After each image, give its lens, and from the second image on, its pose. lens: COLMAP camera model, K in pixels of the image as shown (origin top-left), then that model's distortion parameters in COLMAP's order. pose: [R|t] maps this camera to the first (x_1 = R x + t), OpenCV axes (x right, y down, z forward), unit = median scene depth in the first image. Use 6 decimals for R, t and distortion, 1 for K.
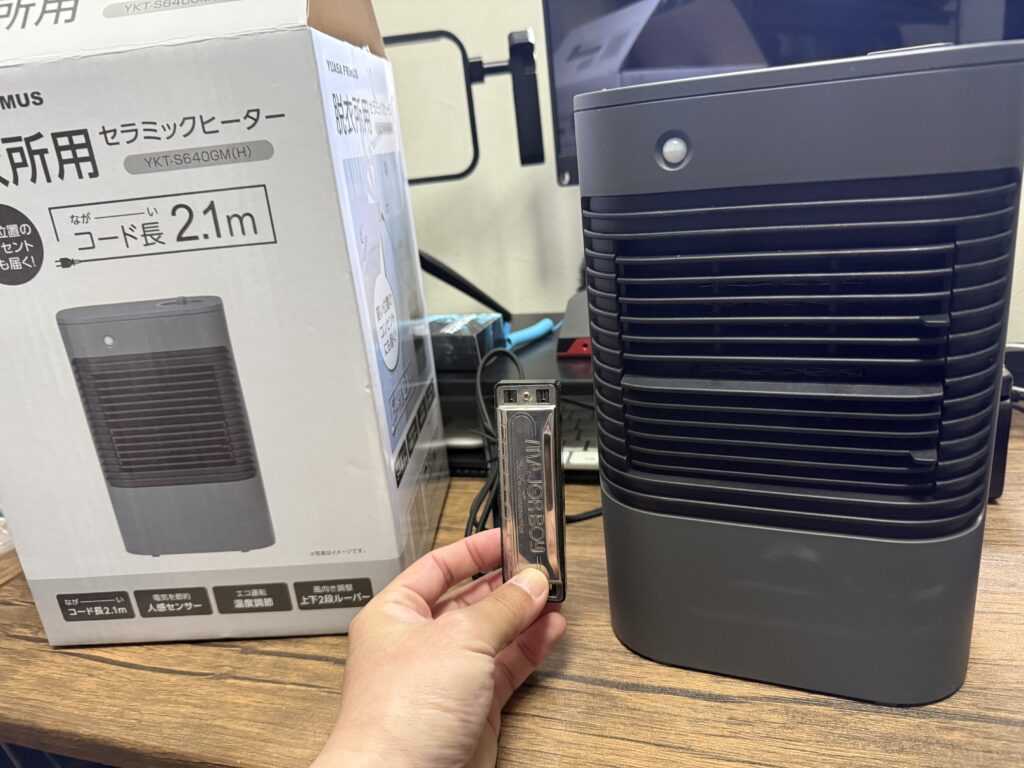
lens RADIAL K [[717.8, 0, 505.9], [0, 717.8, 392.2], [0, 0, 1]] dist [-0.005023, -0.010394]
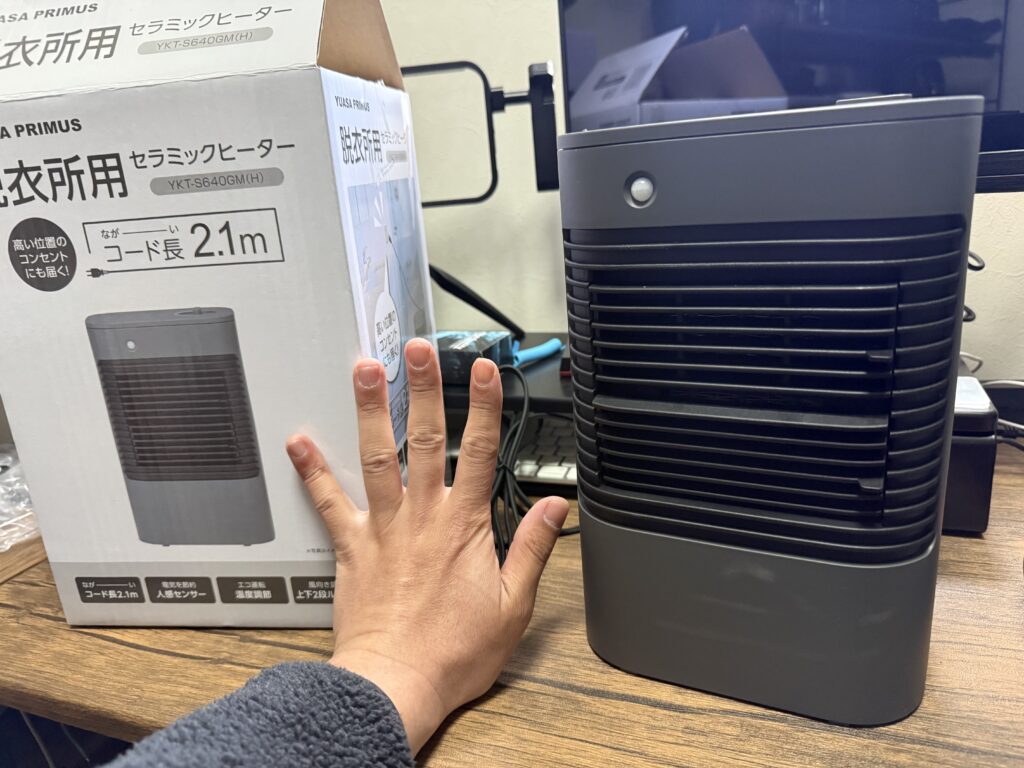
lens RADIAL K [[717.8, 0, 512.6], [0, 717.8, 392.8], [0, 0, 1]] dist [-0.005023, -0.010394]
pose [[0.997913, 0.040649, -0.050180, 0.082636], [-0.041680, 0.998937, -0.019667, -0.001760], [0.049327, 0.021717, 0.998547, -0.059984]]
